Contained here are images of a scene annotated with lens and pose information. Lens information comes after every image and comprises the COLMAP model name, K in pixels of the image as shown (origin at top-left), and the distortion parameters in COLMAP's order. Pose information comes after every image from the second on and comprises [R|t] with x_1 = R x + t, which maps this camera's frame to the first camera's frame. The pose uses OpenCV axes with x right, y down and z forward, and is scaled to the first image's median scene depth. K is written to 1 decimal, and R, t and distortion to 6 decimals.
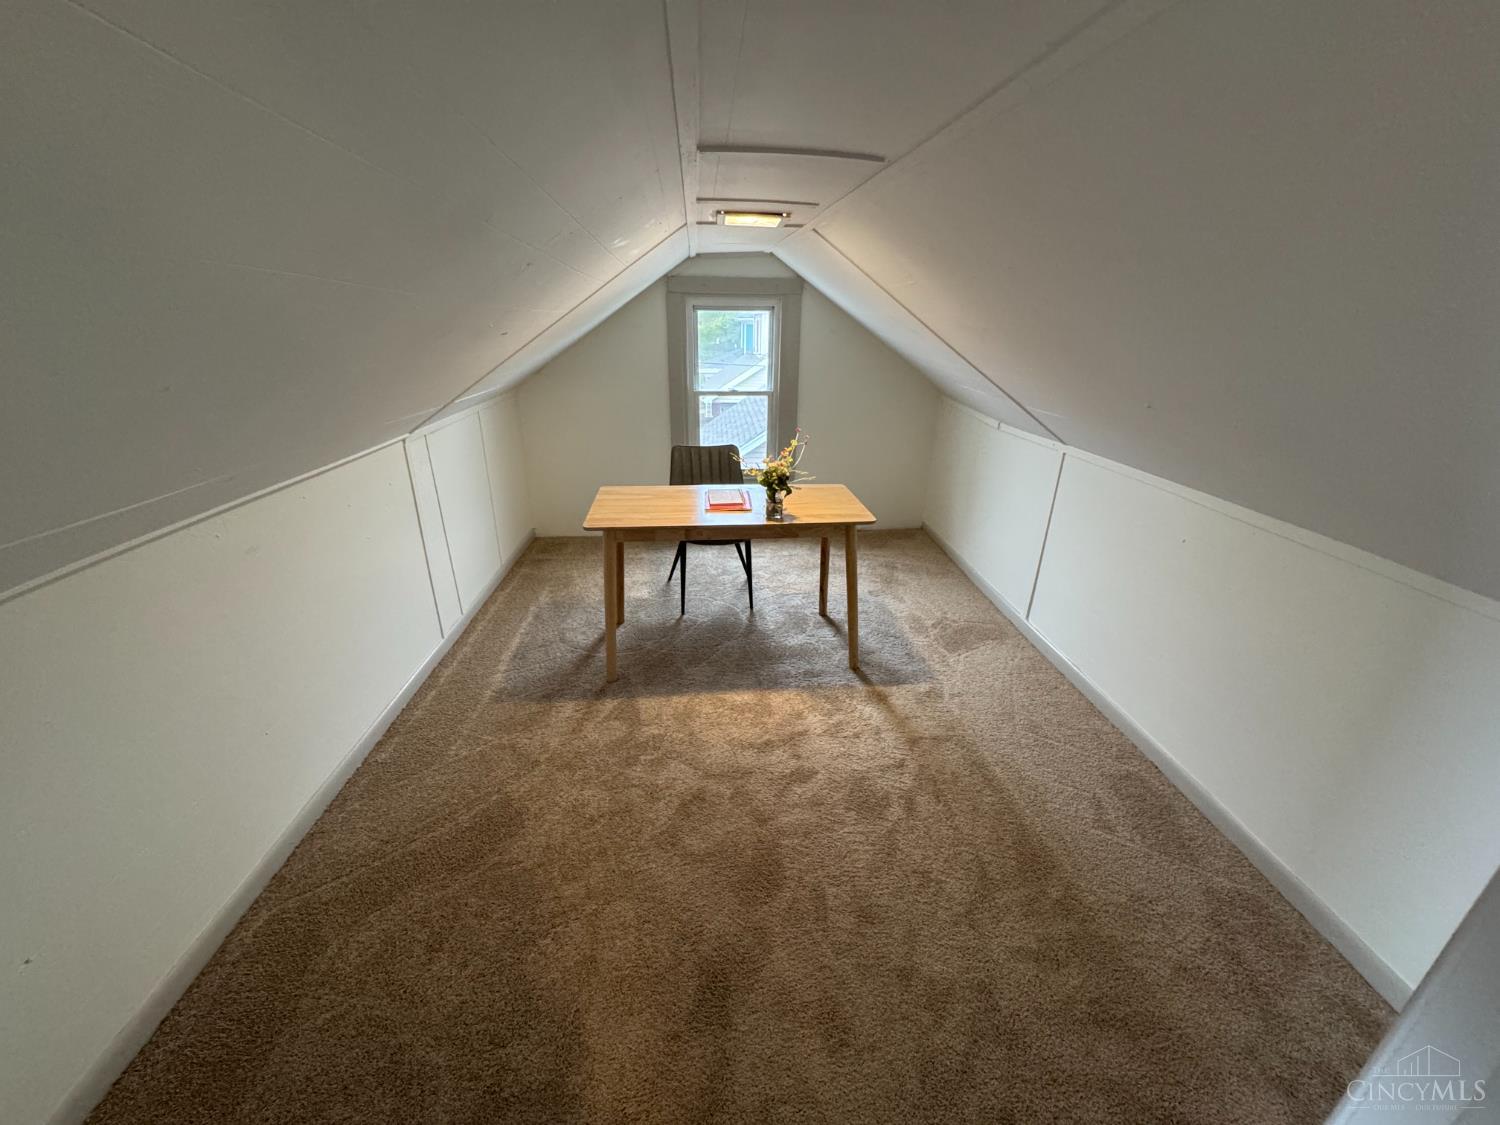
lens RADIAL K [[599.1, 0, 750.6], [0, 599.1, 566.4], [0, 0, 1]] dist [-0.000535, -0.000063]
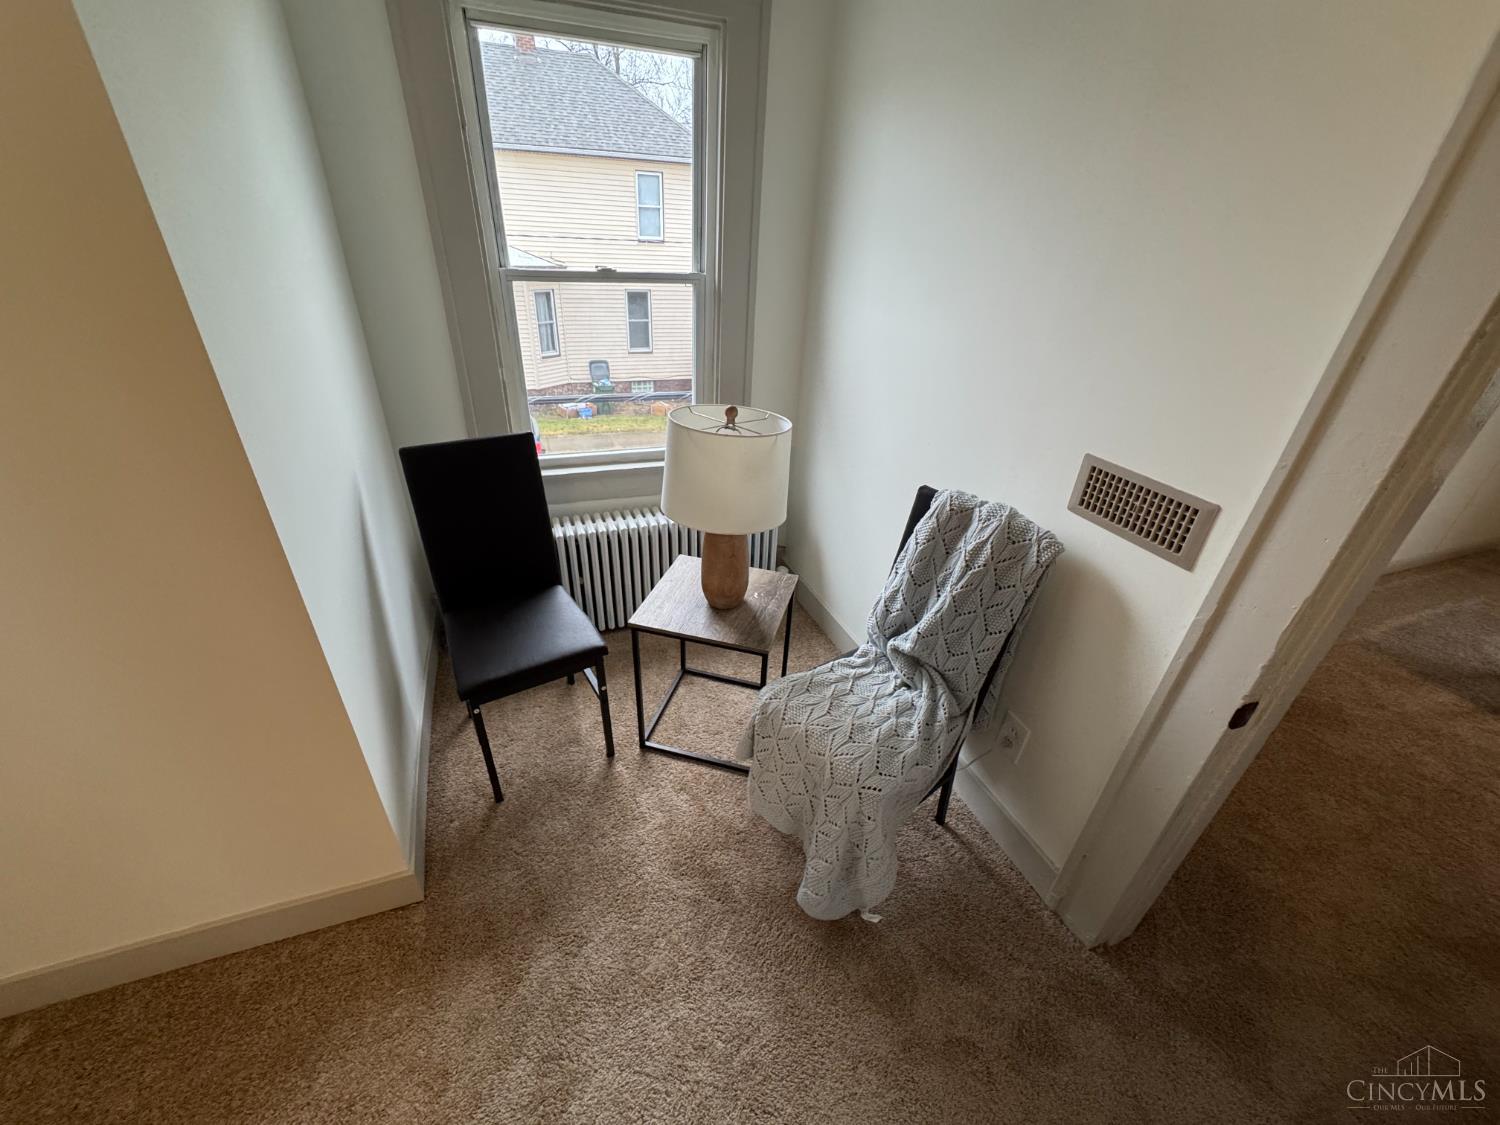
lens RADIAL K [[599.1, 0, 748.9], [0, 599.1, 563.1], [0, 0, 1]] dist [-0.000535, -0.000063]
pose [[0.286509, 0.483855, -0.826920, 0.050654], [-0.410263, 0.841927, 0.350489, 0.157080], [0.865792, 0.238837, 0.439728, -0.360311]]
